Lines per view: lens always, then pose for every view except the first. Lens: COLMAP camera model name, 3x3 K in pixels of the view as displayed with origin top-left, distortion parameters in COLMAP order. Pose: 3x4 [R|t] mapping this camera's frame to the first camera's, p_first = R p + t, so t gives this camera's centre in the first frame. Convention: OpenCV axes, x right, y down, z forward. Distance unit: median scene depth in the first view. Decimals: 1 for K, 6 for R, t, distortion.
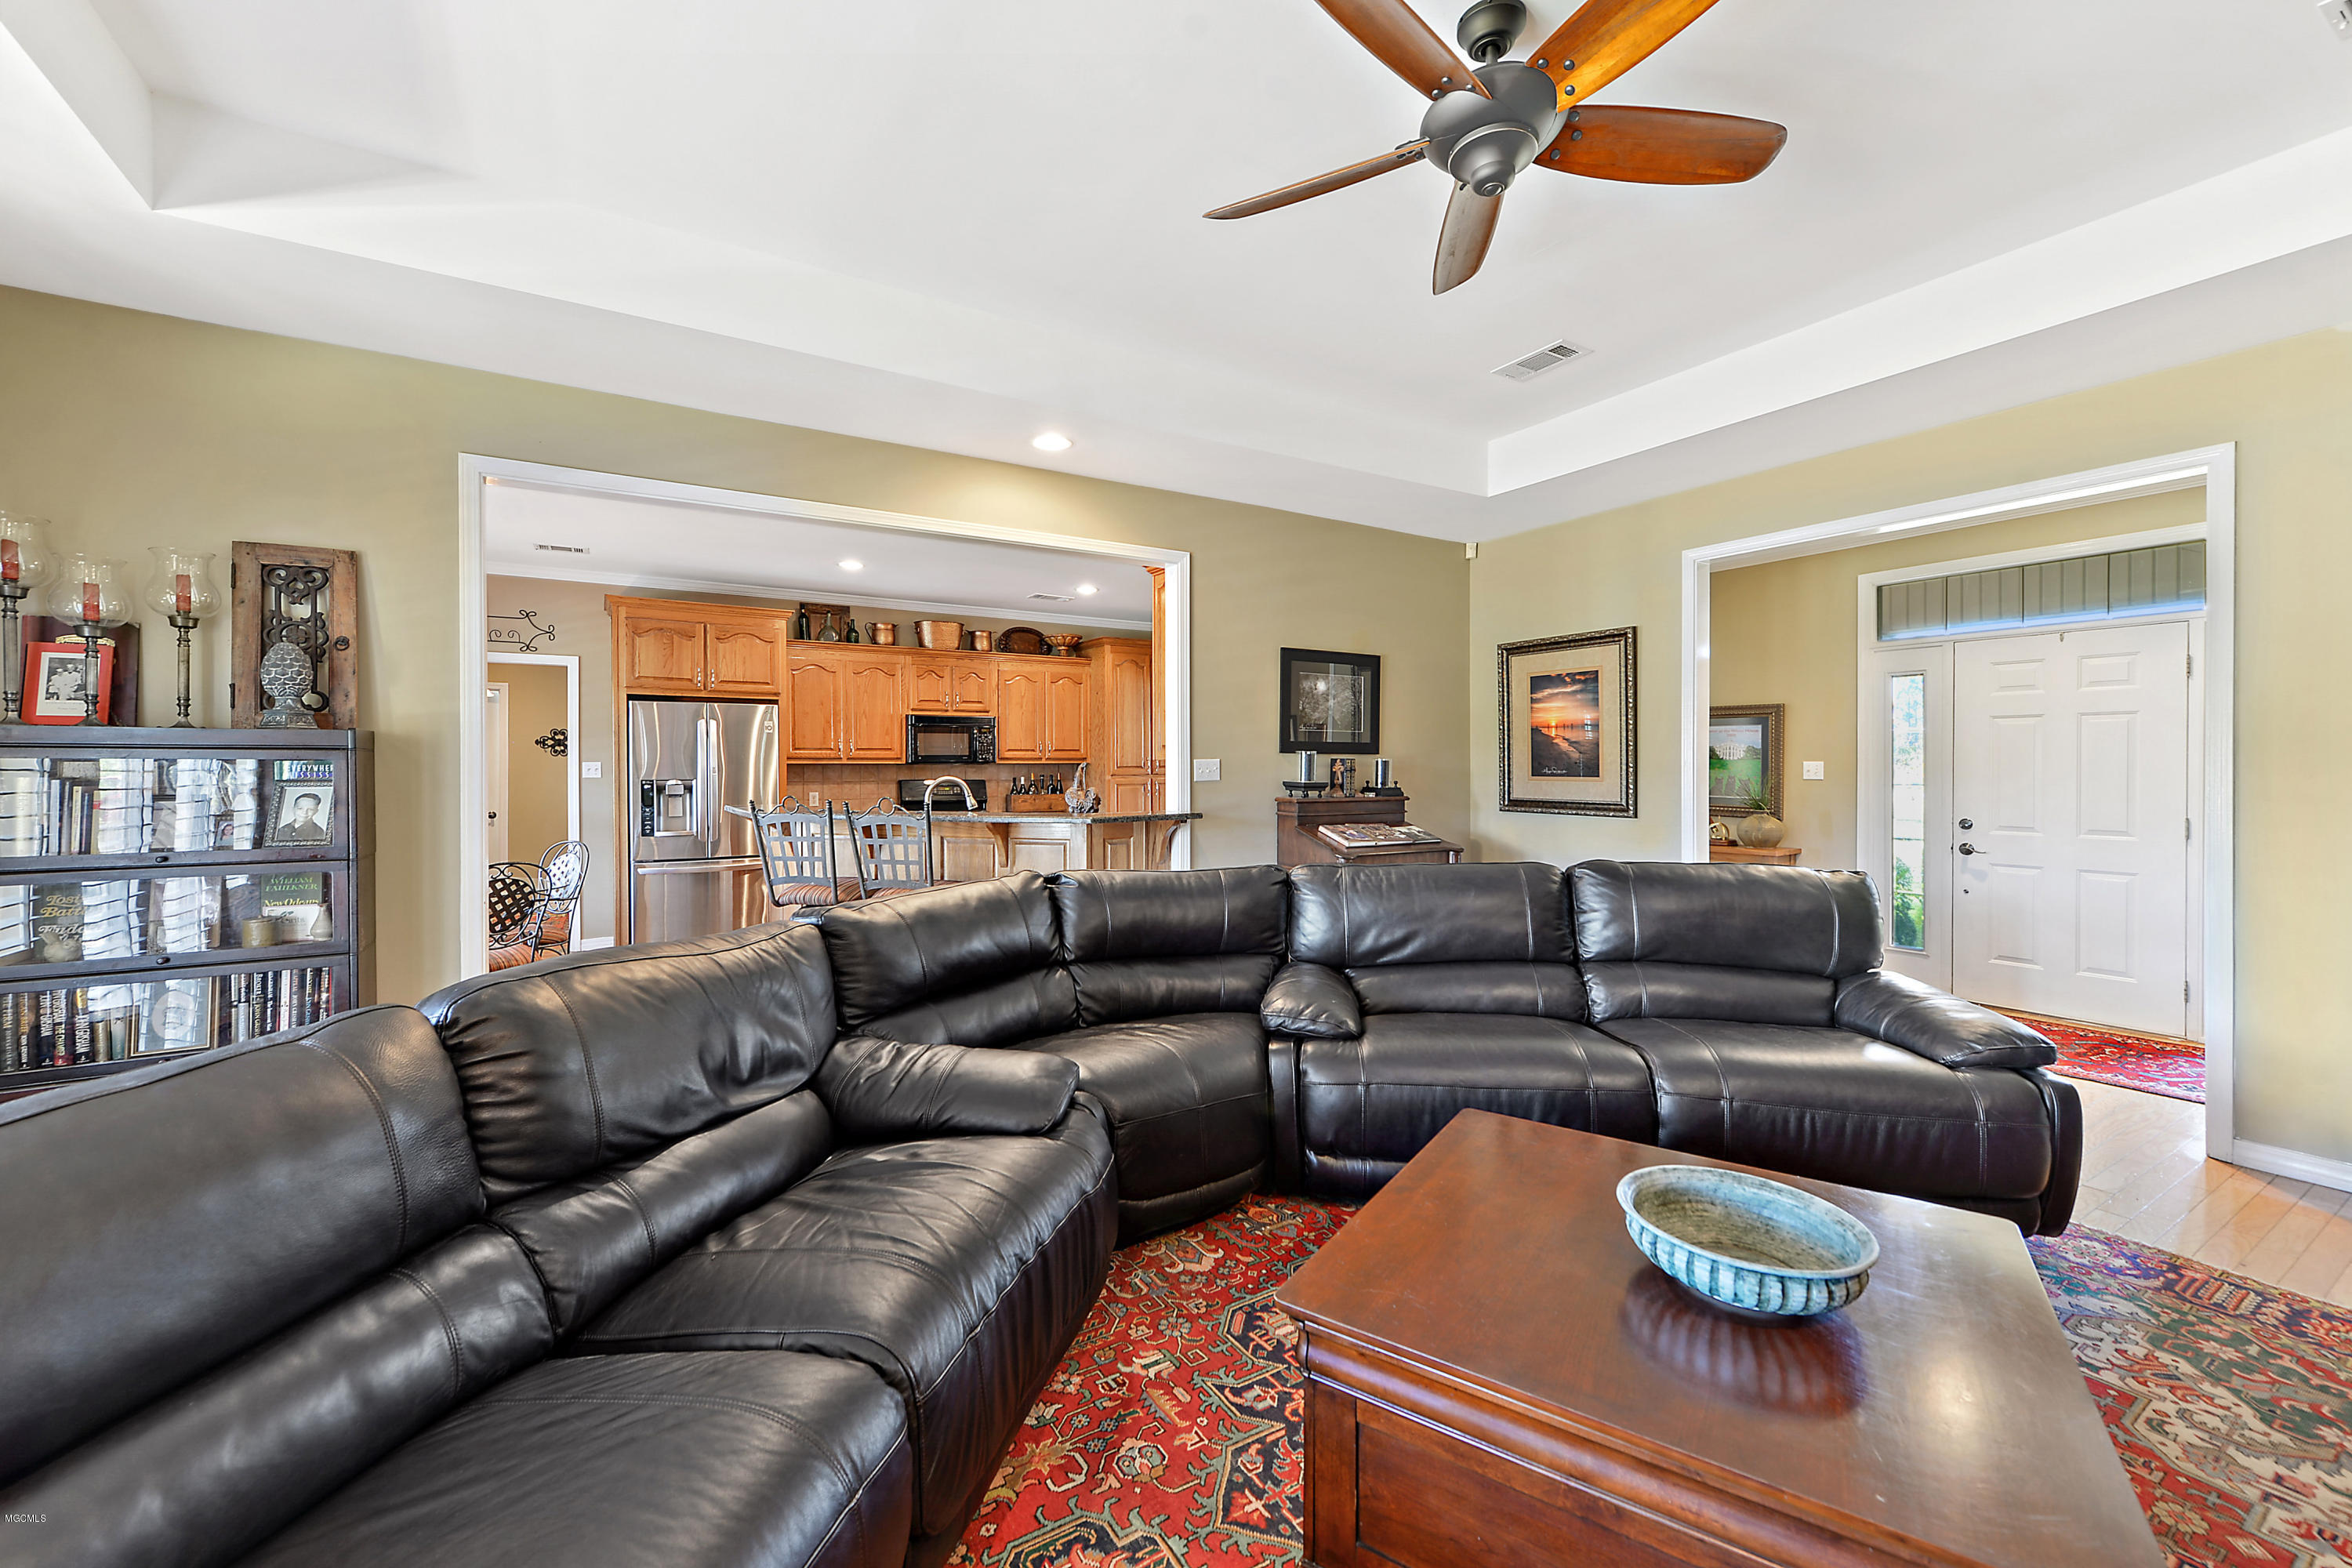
lens RADIAL K [[925.7, 0, 1176.0], [0, 925.7, 784.0], [0, 0, 1]] dist [-0.001147, 0.000357]
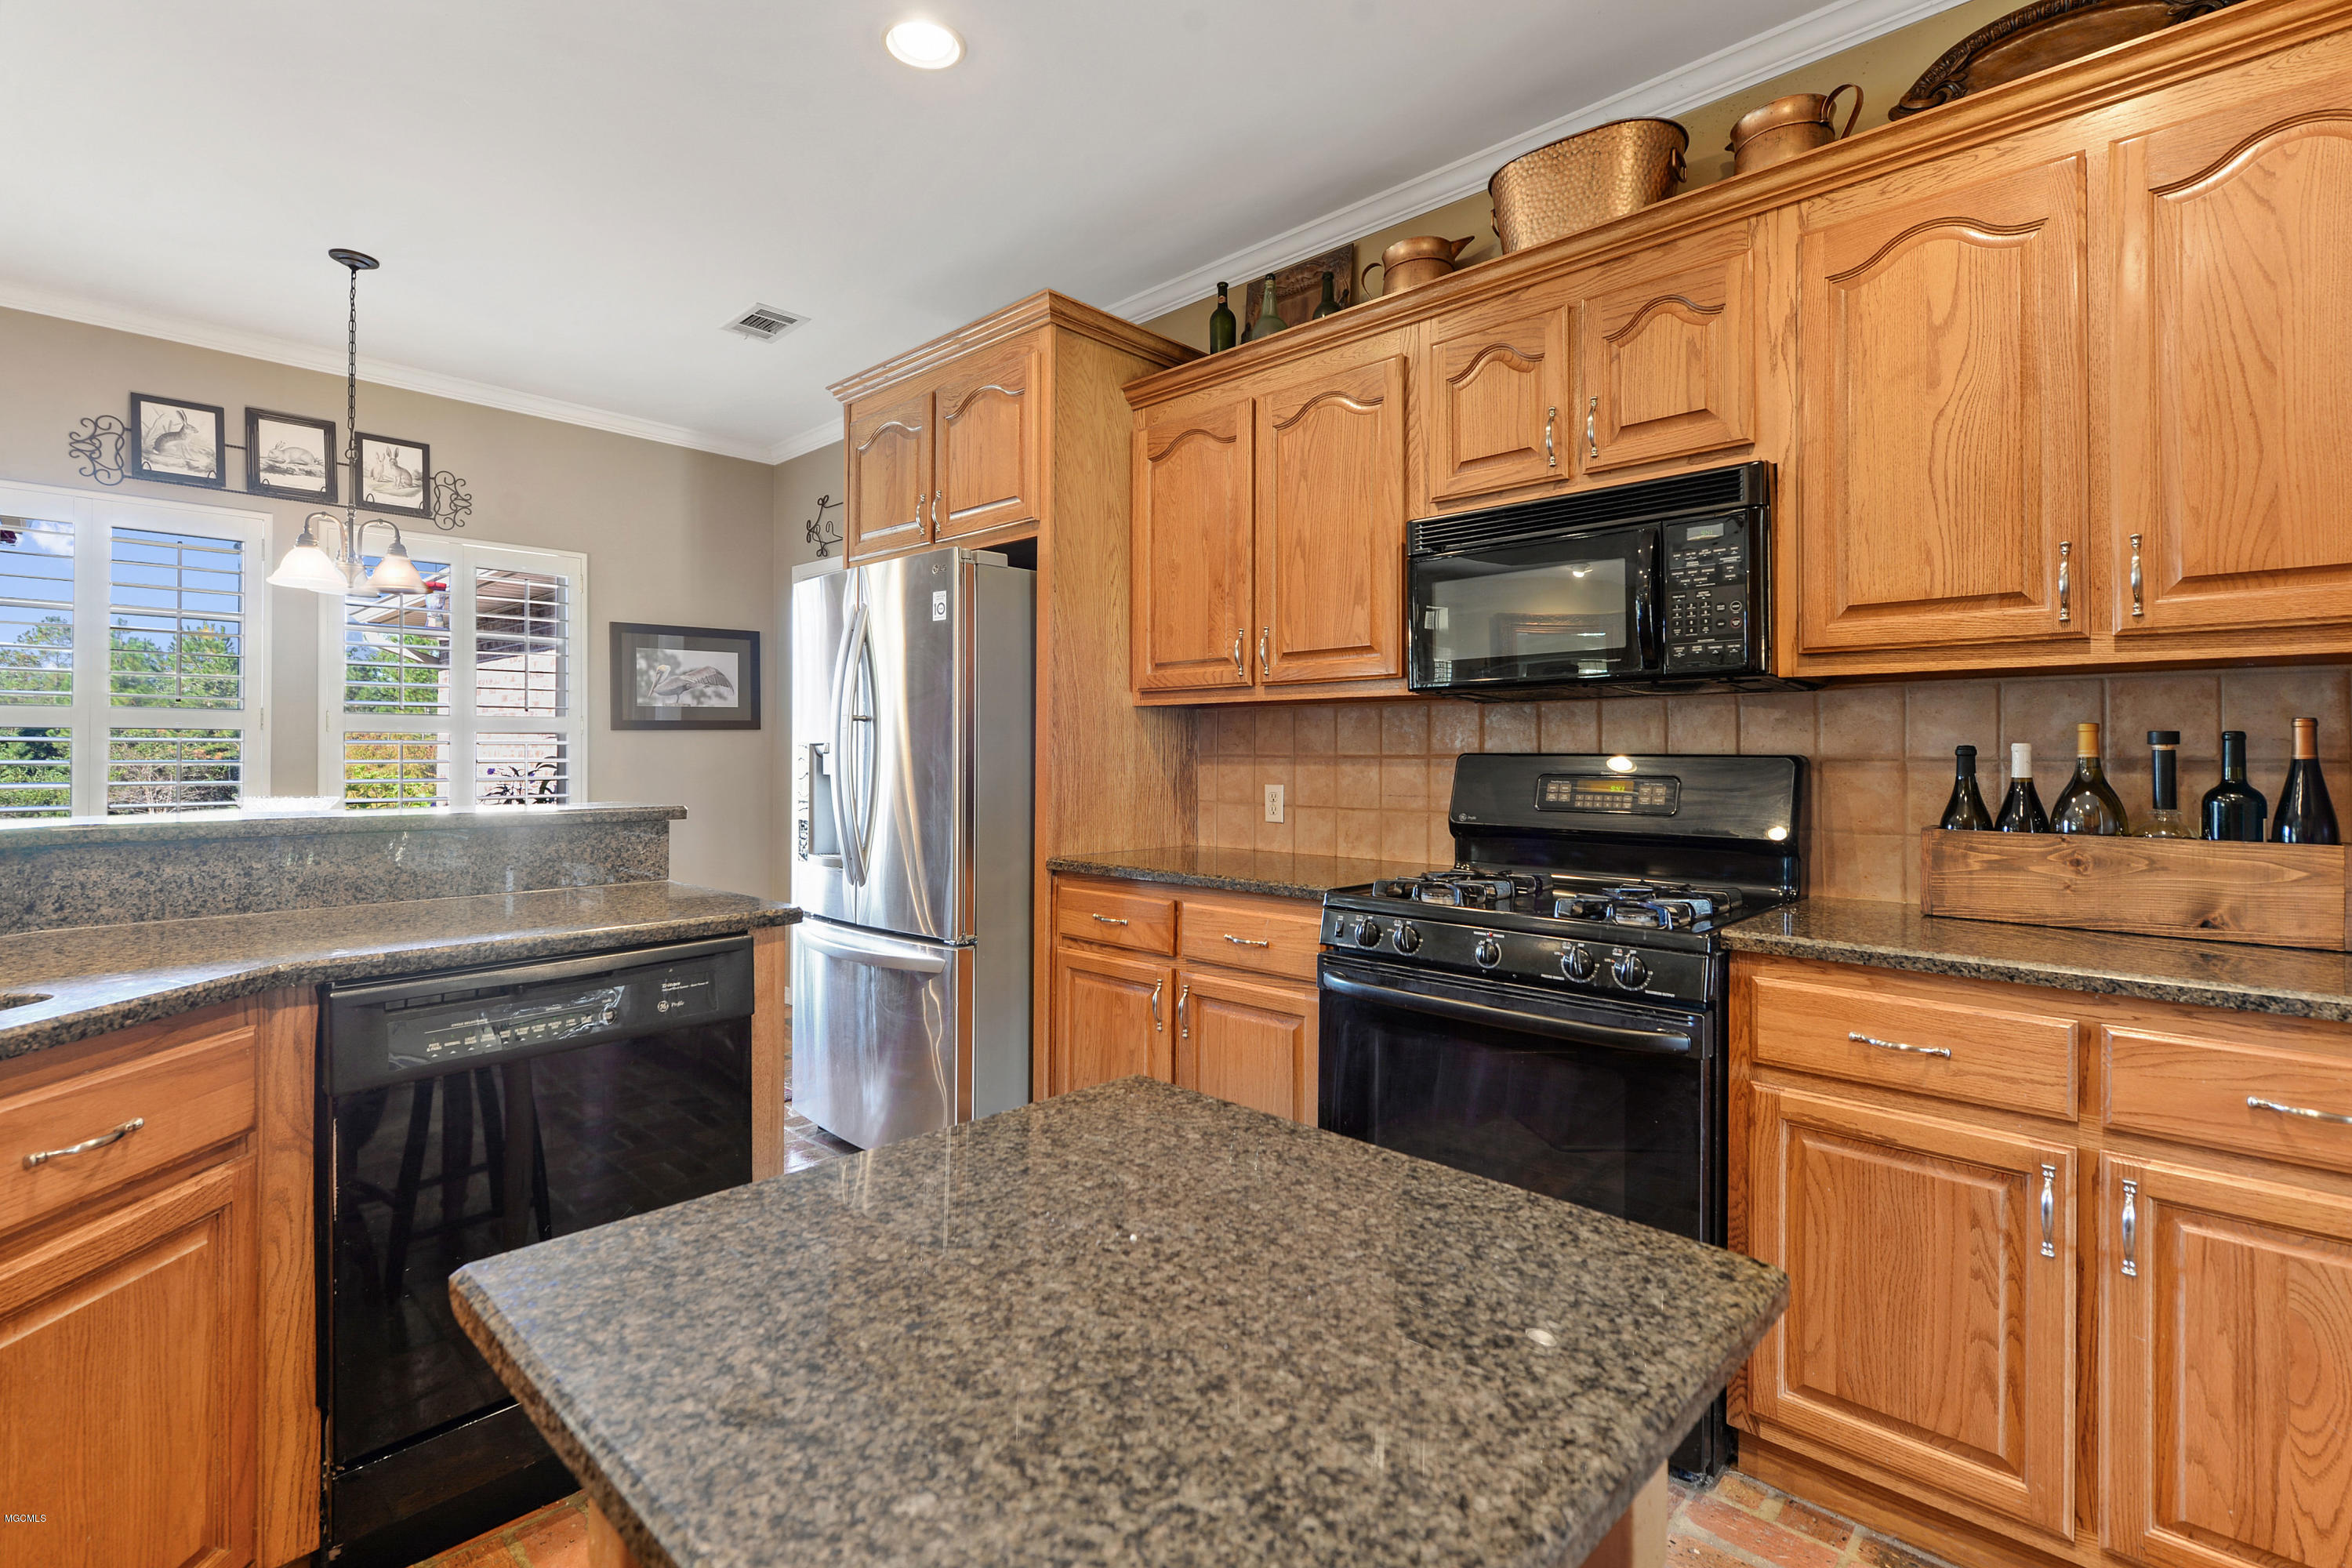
lens RADIAL K [[1061.3, 0, 1169.2], [0, 1061.3, 750.4], [0, 0, 1]] dist [-0.002623, -0.000328]
pose [[0.257036, -0.003017, -0.966397, 0.007670], [-0.021540, 0.999729, -0.008850, -0.000103], [0.966162, 0.023091, 0.256901, 1.033845]]
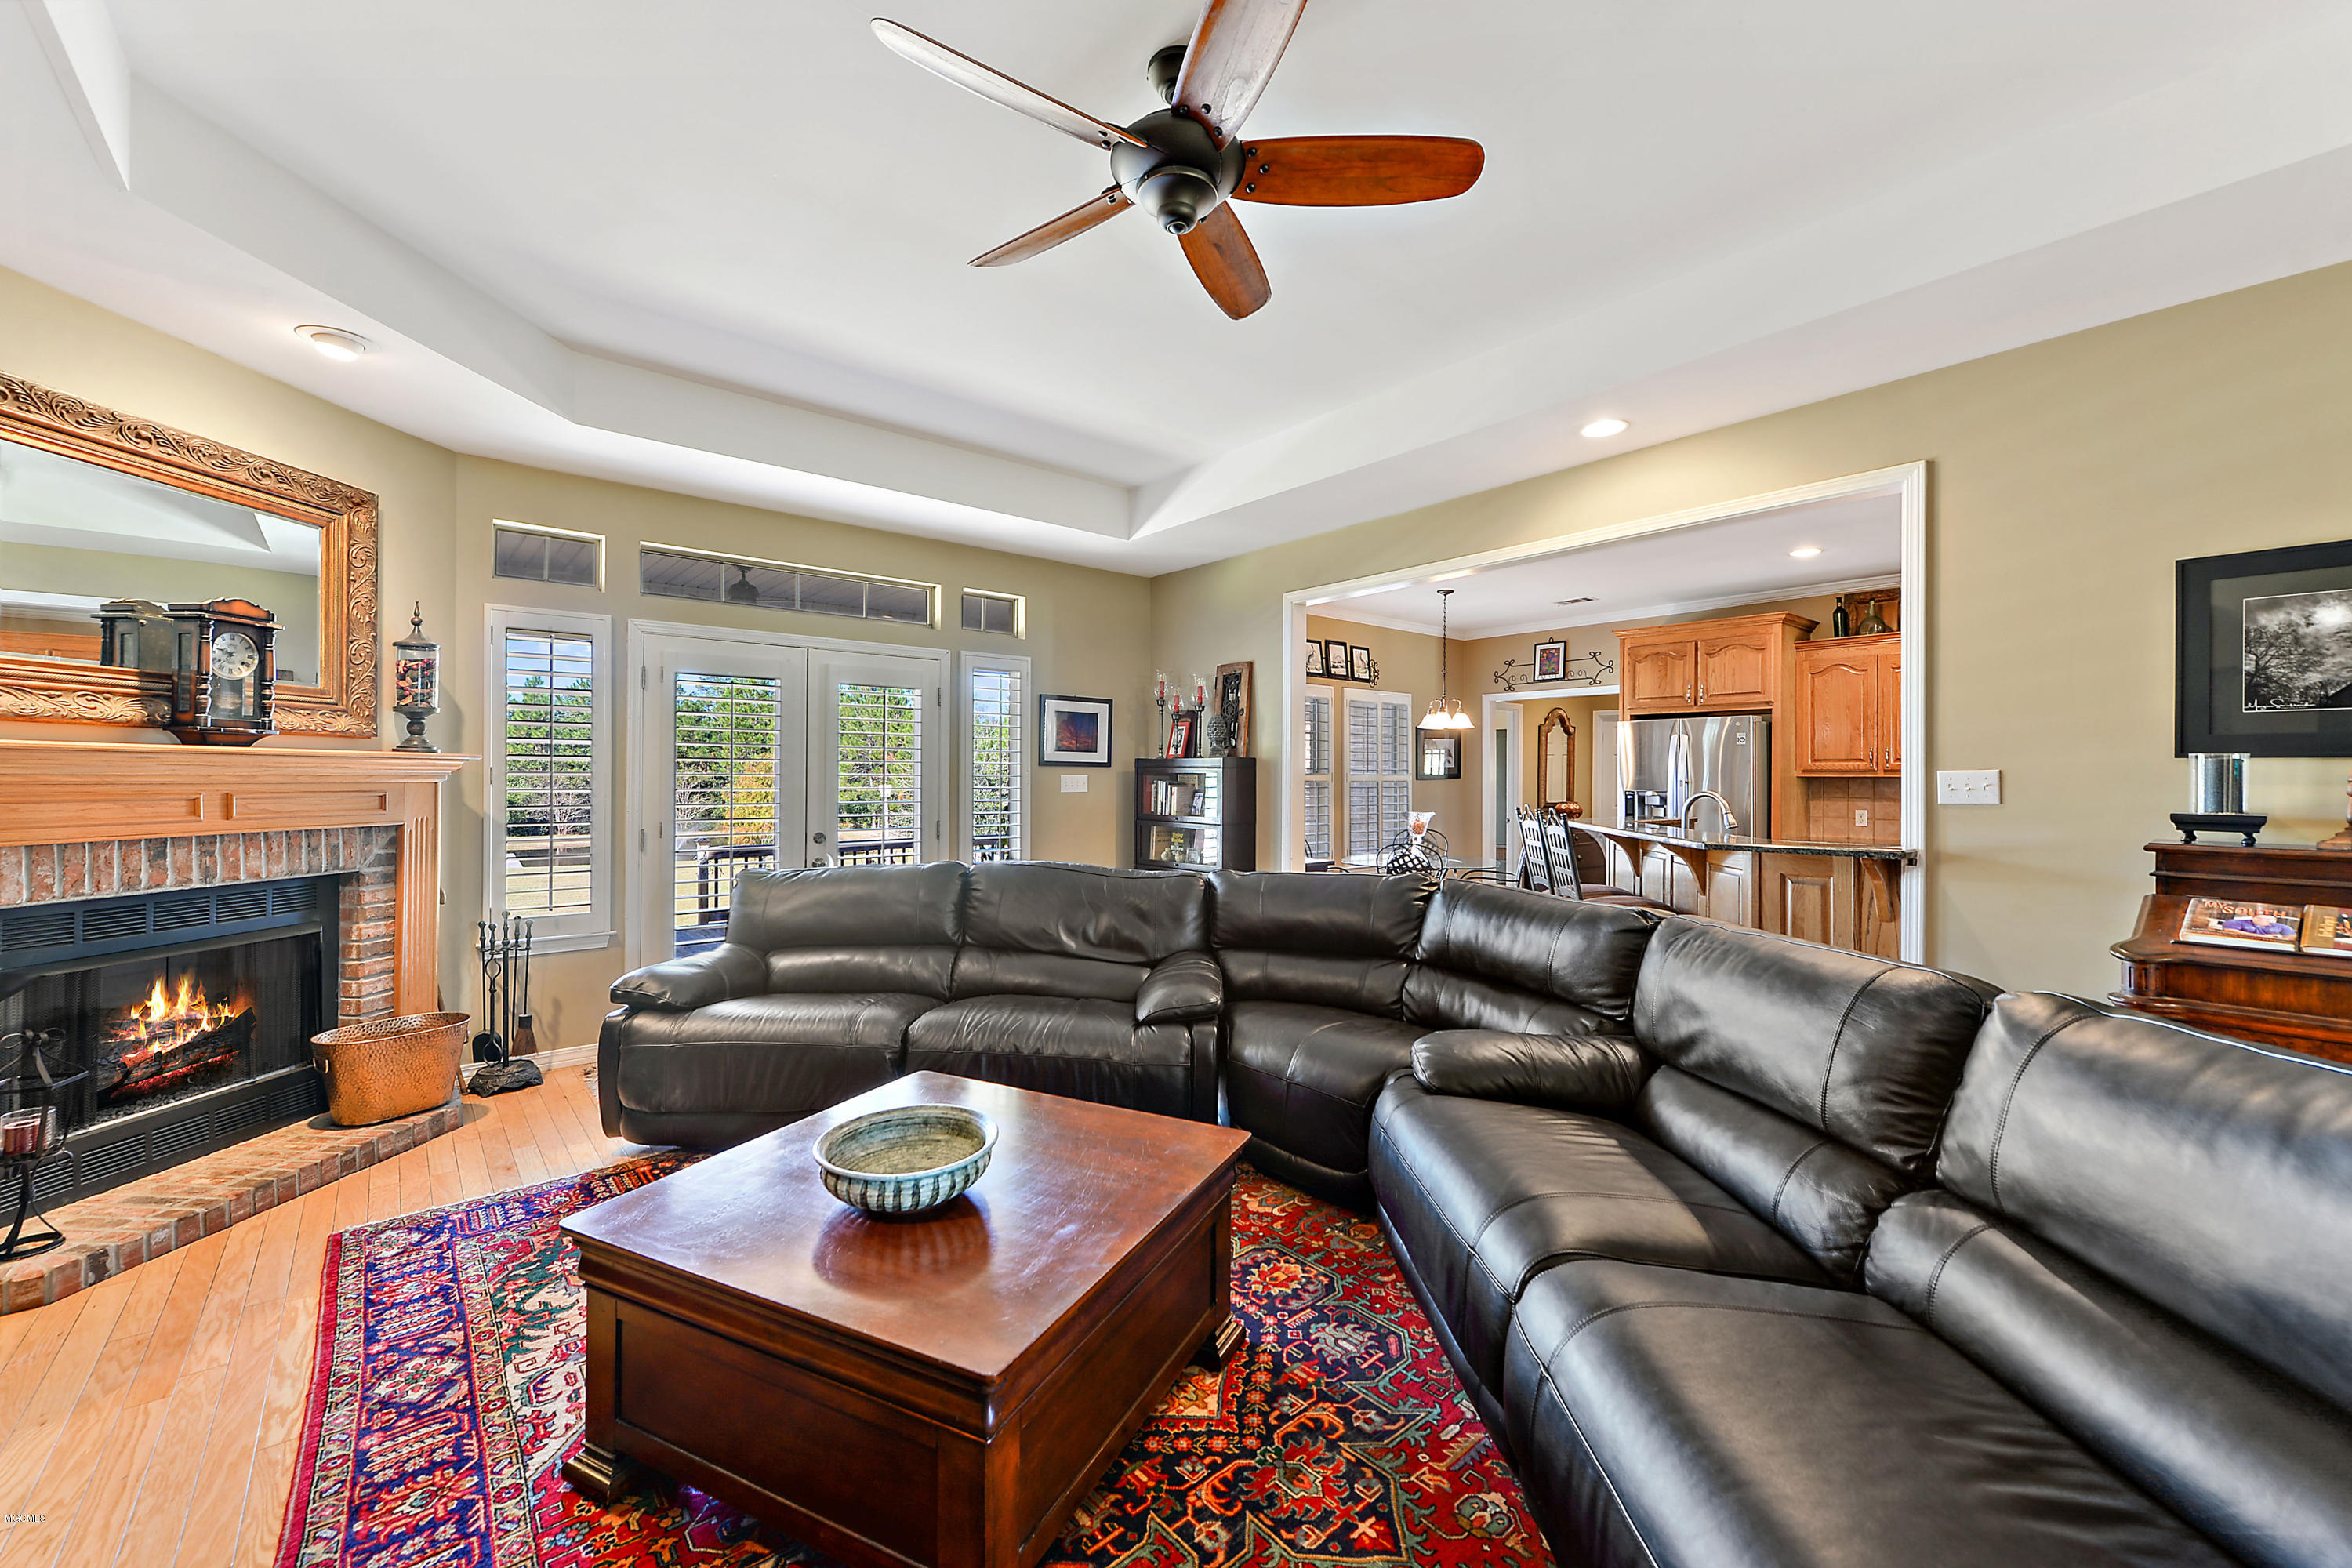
lens RADIAL K [[940.8, 0, 1182.8], [0, 940.8, 772.4], [0, 0, 1]] dist [0.019008, 0.000148]
pose [[0.156249, -0.003742, -0.987711, 0.472125], [-0.023042, 0.999707, -0.007433, -0.005947], [0.987449, 0.023920, 0.156117, 0.282588]]
